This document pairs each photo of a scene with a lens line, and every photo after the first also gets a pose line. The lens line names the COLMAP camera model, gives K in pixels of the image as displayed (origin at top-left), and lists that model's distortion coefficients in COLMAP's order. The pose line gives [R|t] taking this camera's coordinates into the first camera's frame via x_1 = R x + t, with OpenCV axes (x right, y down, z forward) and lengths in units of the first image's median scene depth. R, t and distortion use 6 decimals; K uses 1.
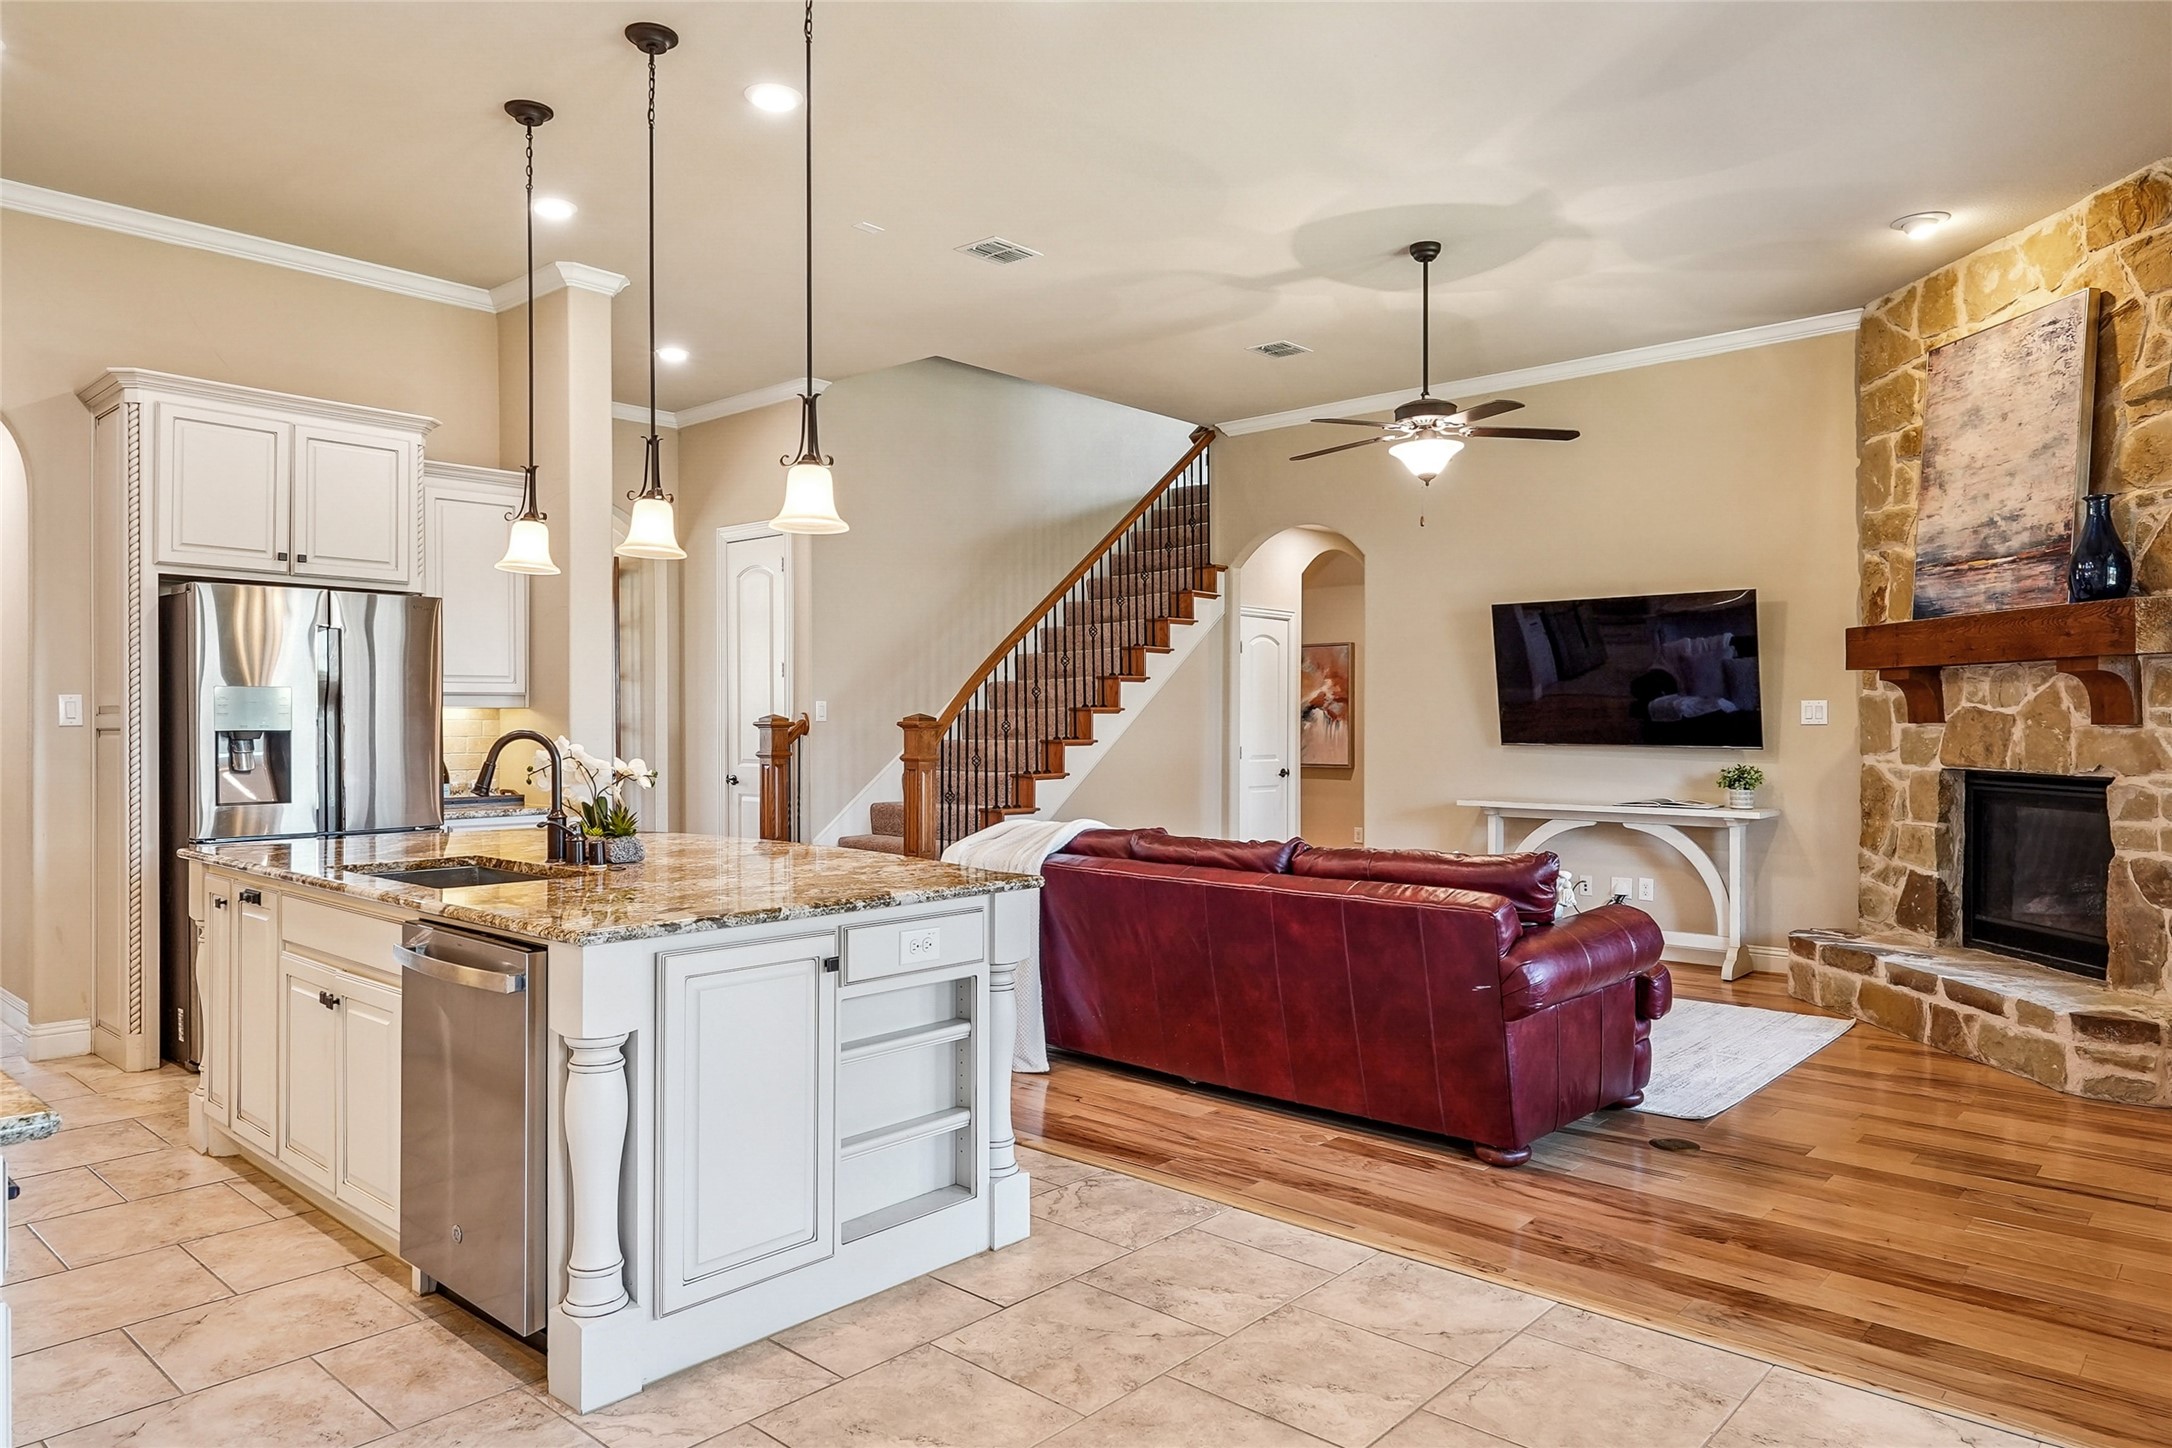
lens RADIAL K [[1354.5, 0, 1092.2], [0, 1354.5, 720.0], [0, 0, 1]] dist [-0.009833, -0.003082]
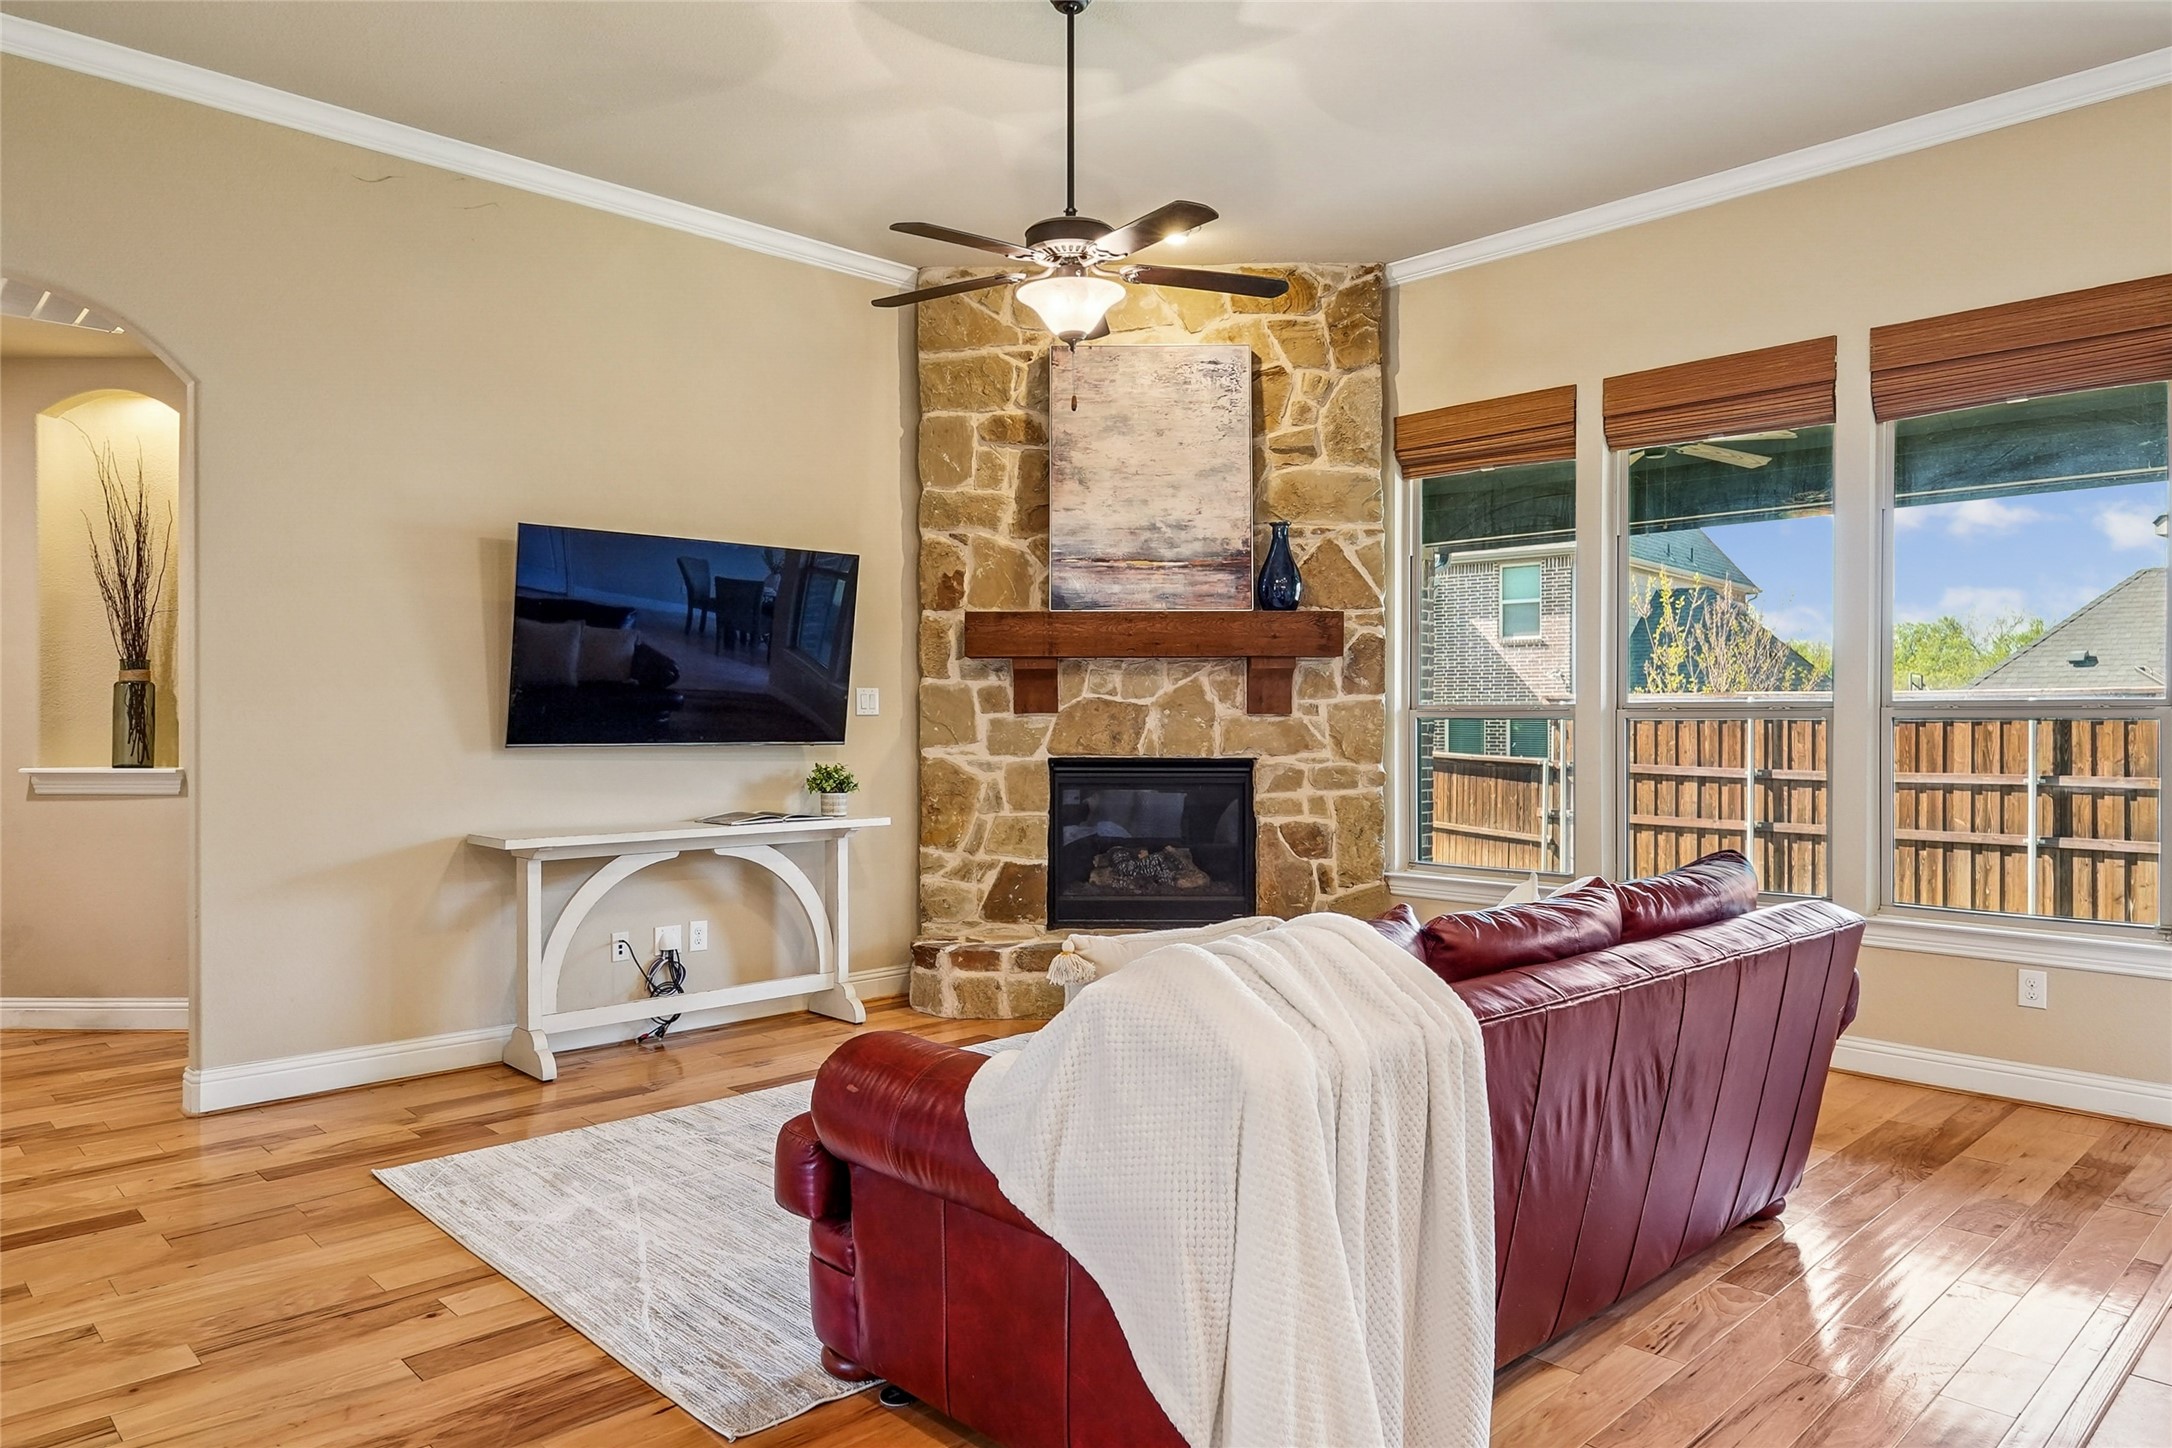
lens RADIAL K [[1354.5, 0, 1092.2], [0, 1354.5, 720.0], [0, 0, 1]] dist [-0.009833, -0.003082]
pose [[0.082335, -0.004051, 0.996596, -0.424692], [0.000513, 0.999992, 0.004022, 0.003686], [-0.996605, 0.000180, 0.082337, 0.967681]]
